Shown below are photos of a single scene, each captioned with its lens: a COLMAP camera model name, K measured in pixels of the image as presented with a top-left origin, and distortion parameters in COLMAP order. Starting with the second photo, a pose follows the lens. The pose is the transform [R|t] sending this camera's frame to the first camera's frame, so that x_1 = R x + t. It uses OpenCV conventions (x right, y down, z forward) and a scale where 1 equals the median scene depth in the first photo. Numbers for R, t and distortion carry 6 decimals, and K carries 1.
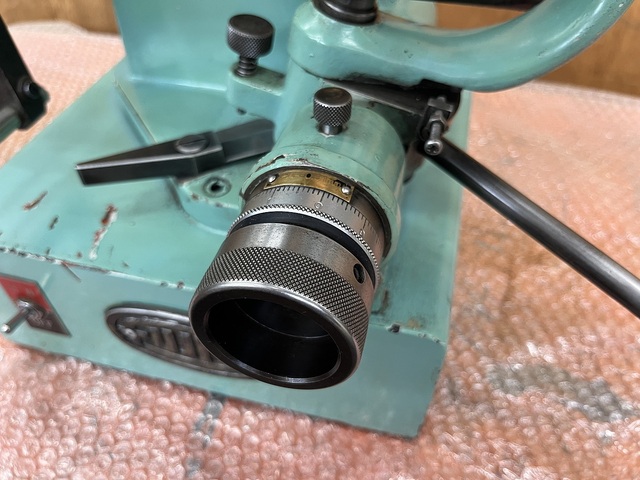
lens RADIAL K [[503.1, 0, 318.4], [0, 503.1, 244.2], [0, 0, 1]] dist [0.017845, -0.068529]
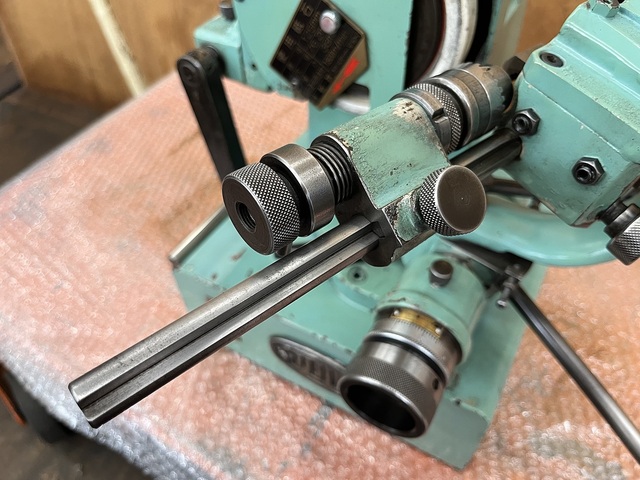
lens RADIAL K [[503.1, 0, 320.1], [0, 503.1, 241.3], [0, 0, 1]] dist [0.017845, -0.068529]
pose [[0.962660, 0.185853, -0.196836, -0.029332], [-0.178128, 0.982389, 0.056411, -0.245295], [0.203854, -0.019243, 0.978812, -0.429560]]
